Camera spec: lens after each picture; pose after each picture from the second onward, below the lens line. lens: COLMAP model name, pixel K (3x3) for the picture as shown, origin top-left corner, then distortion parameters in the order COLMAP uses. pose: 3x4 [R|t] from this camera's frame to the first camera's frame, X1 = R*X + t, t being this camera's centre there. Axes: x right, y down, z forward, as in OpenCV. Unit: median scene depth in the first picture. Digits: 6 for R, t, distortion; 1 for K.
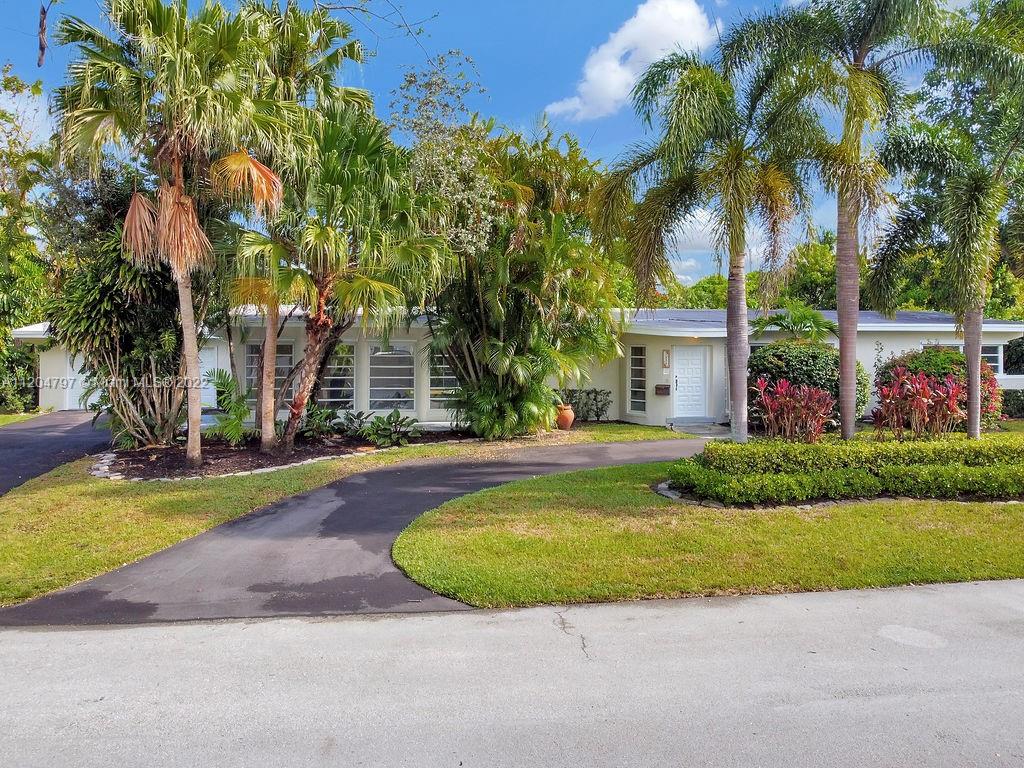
lens RADIAL K [[747.0, 0, 512.0], [0, 747.0, 384.0], [0, 0, 1]] dist [0.000325, -0.001439]
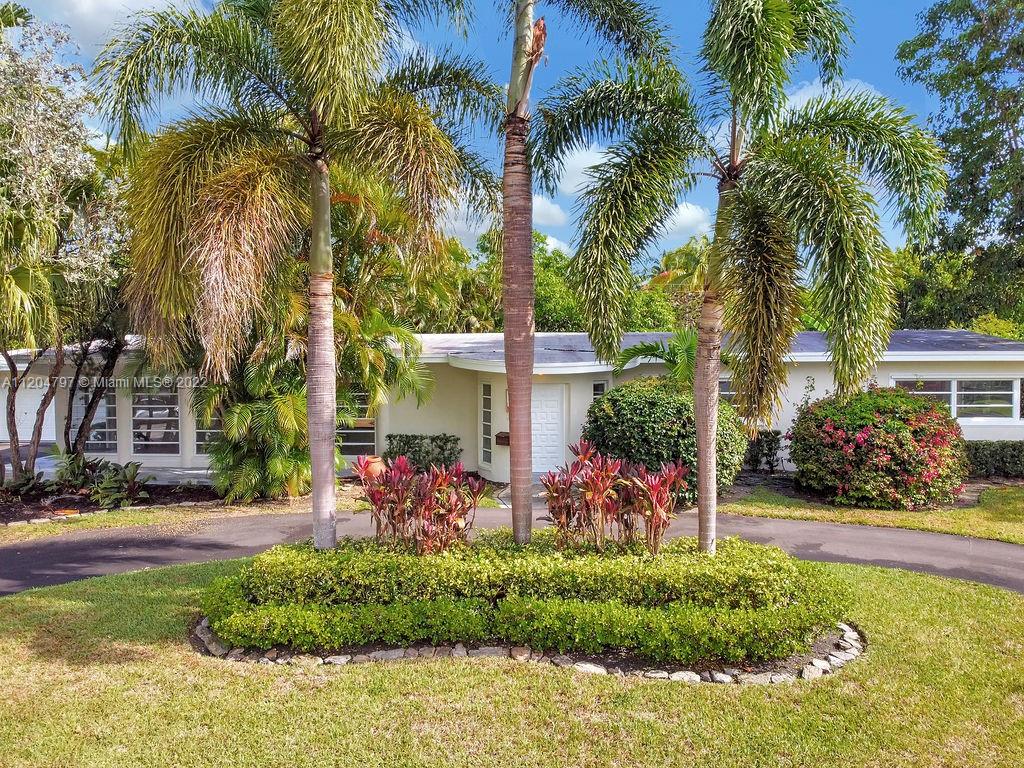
lens RADIAL K [[747.0, 0, 512.0], [0, 747.0, 384.0], [0, 0, 1]] dist [0.000325, -0.001439]
pose [[0.977810, 0.008230, -0.209334, 0.432247], [-0.009789, 0.999932, -0.006411, -0.051137], [0.209267, 0.008318, 0.977823, 0.233659]]
